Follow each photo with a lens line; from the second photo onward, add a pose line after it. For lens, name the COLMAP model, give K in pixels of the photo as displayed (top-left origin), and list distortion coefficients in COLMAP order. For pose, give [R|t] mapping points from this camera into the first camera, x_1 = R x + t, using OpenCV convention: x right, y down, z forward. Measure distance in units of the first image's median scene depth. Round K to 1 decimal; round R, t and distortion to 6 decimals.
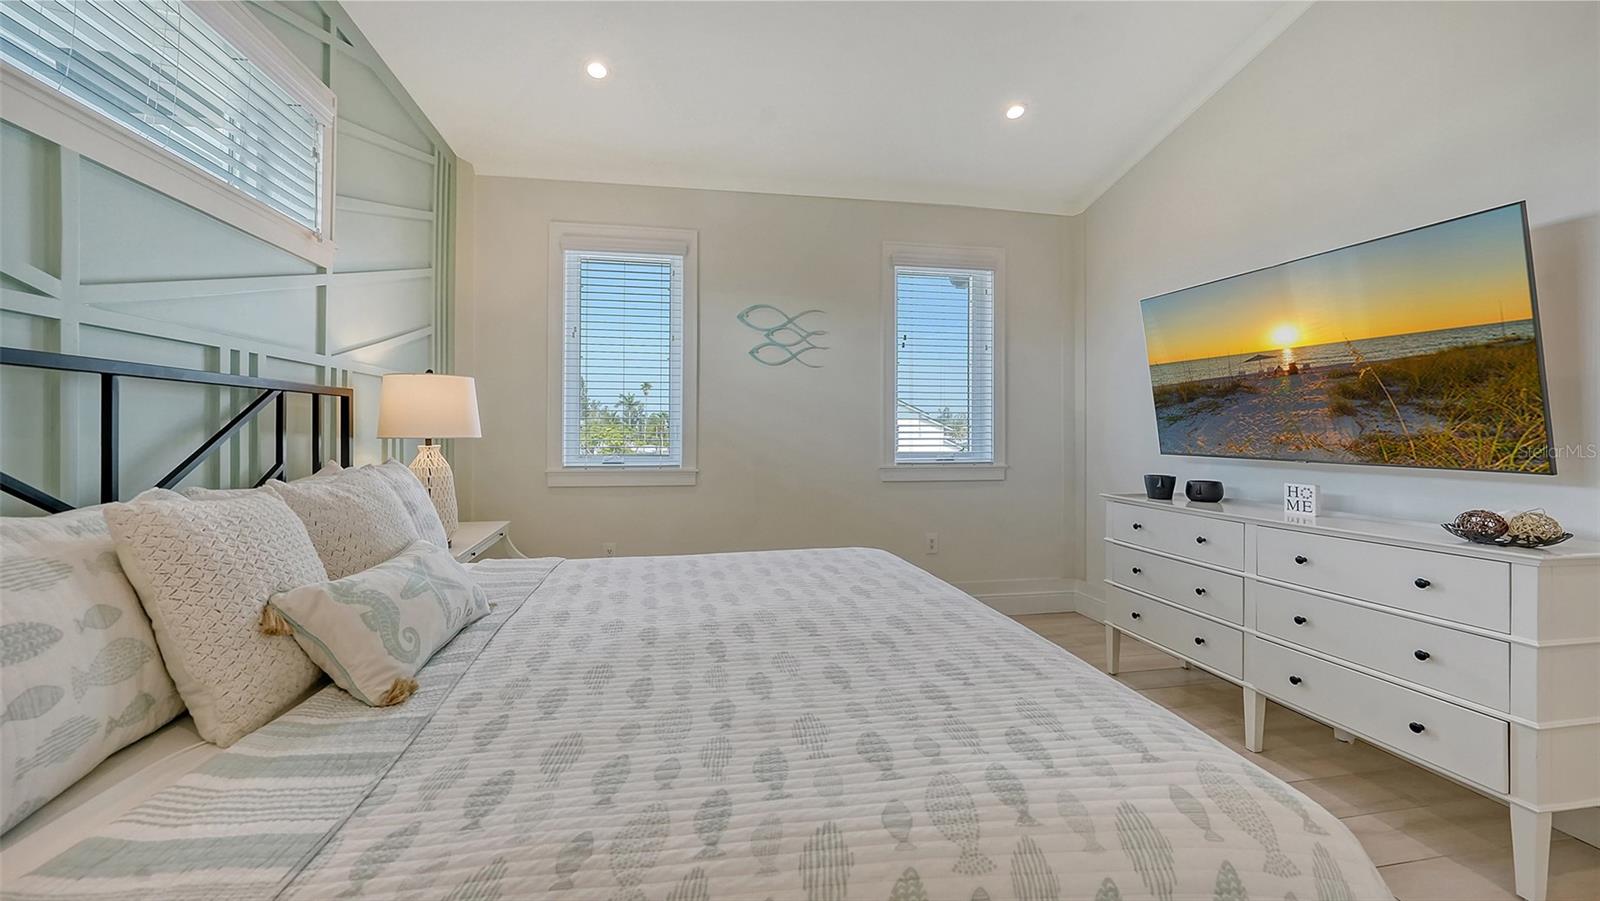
lens RADIAL K [[614.8, 0, 753.3], [0, 614.8, 419.3], [0, 0, 1]] dist [-0.009596, 0.000434]
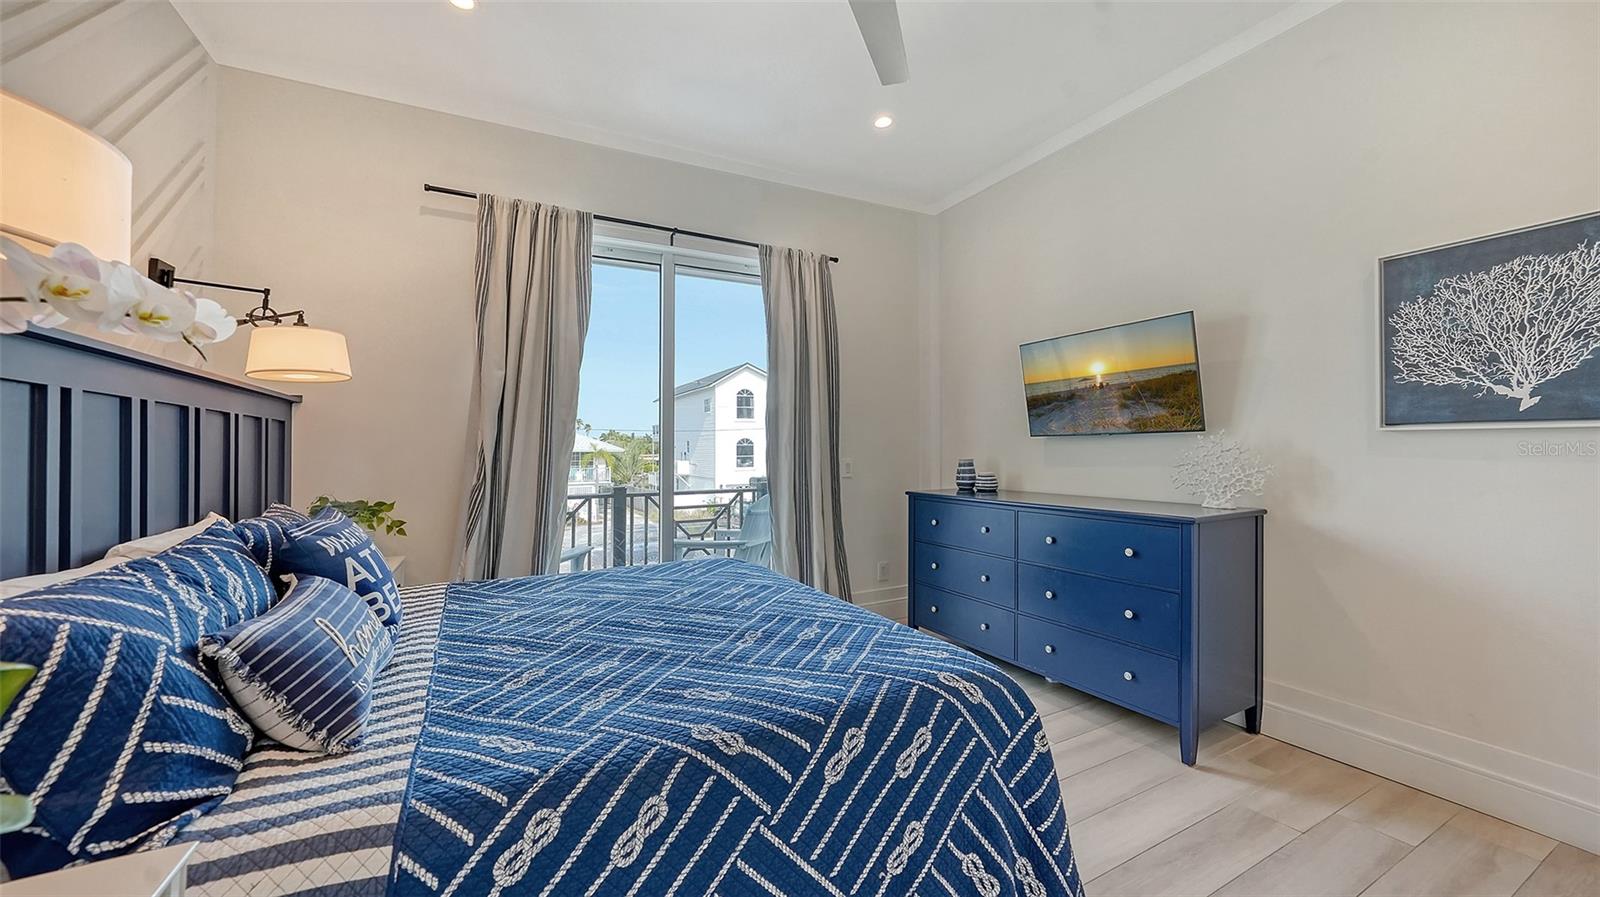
lens RADIAL K [[594.6, 0, 788.3], [0, 594.6, 437.3], [0, 0, 1]] dist [-0.010364, 0.001096]
pose [[0.953439, -0.009143, 0.301448, -0.618736], [0.011897, 0.999903, -0.007302, 0.083435], [-0.301352, 0.010549, 0.953455, -0.479235]]
